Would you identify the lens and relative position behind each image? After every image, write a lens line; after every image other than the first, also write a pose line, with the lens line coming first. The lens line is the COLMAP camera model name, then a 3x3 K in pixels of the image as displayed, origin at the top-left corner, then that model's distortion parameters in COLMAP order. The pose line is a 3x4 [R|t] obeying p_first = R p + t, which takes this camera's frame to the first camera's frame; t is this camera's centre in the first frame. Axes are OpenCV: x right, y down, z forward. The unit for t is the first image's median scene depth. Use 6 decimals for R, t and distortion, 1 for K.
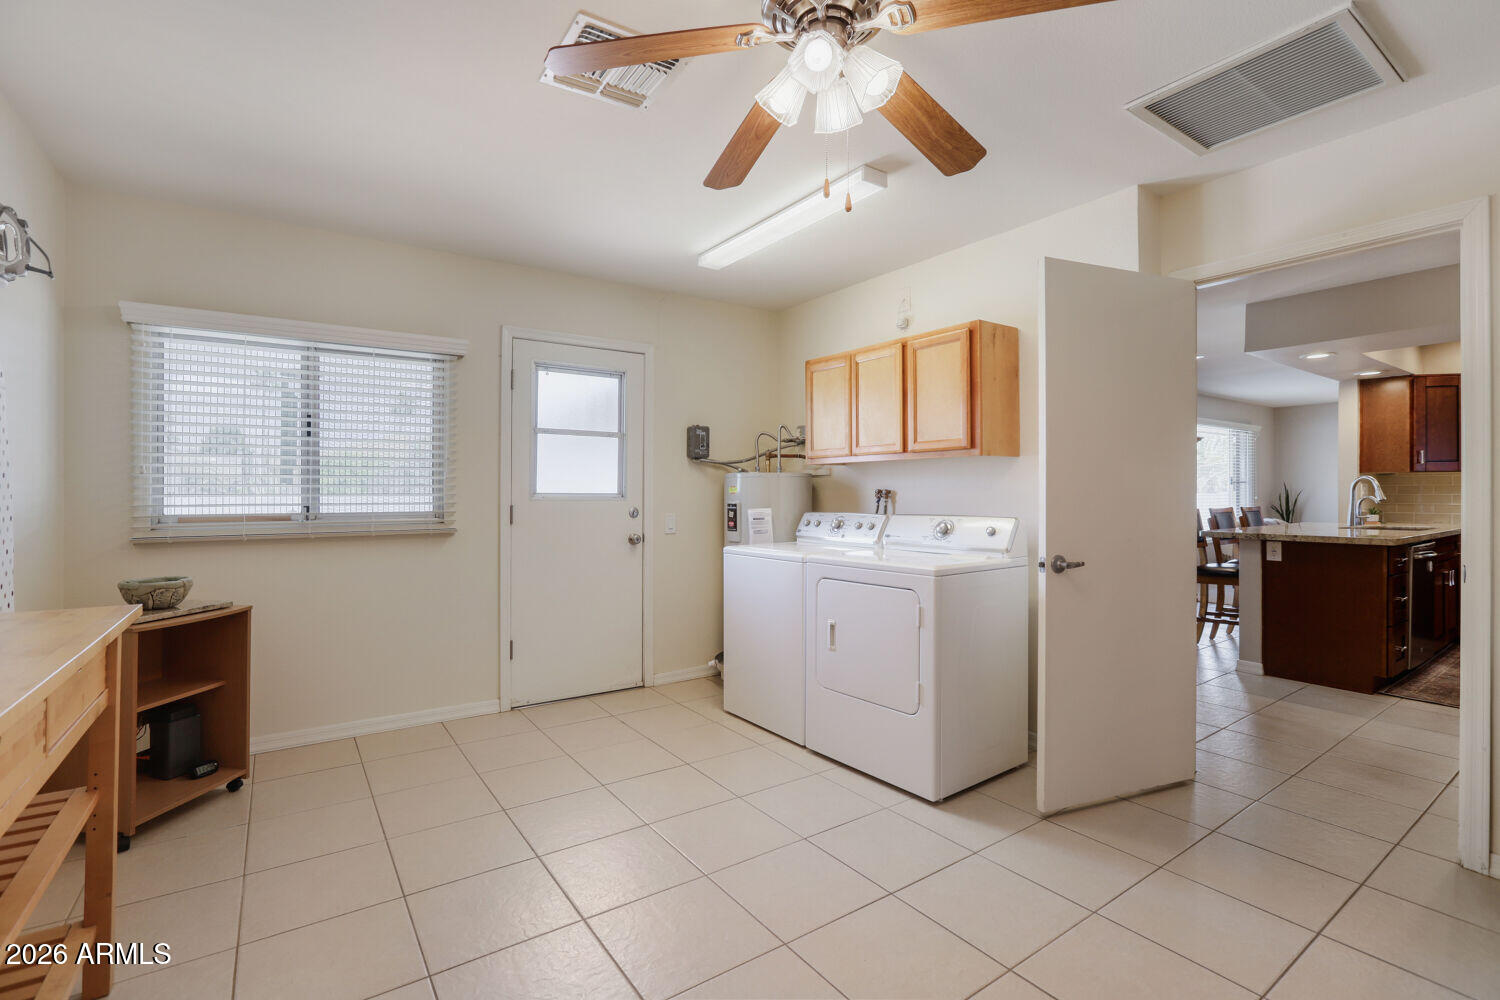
lens RADIAL K [[688.1, 0, 755.9], [0, 688.1, 498.2], [0, 0, 1]] dist [0.000560, -0.000069]
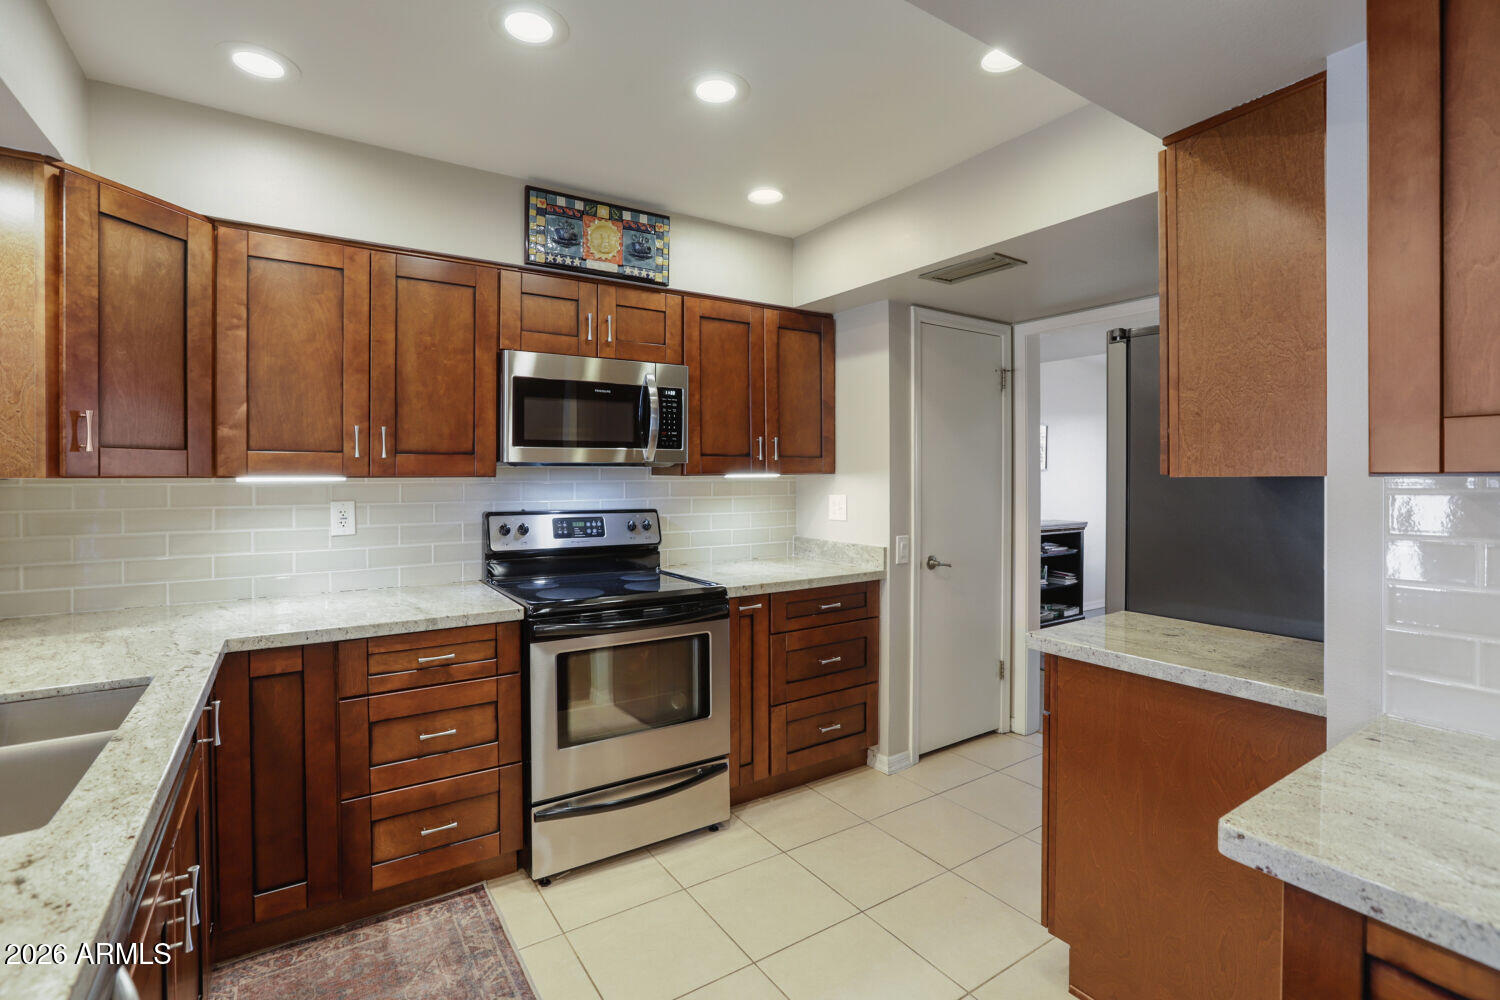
lens RADIAL K [[688.1, 0, 753.0], [0, 688.1, 500.1], [0, 0, 1]] dist [0.000560, -0.000069]
pose [[0.010283, -0.002487, 0.999944, 0.648236], [0.003080, 0.999992, 0.002456, -0.027488], [-0.999942, 0.003054, 0.010290, 0.685045]]
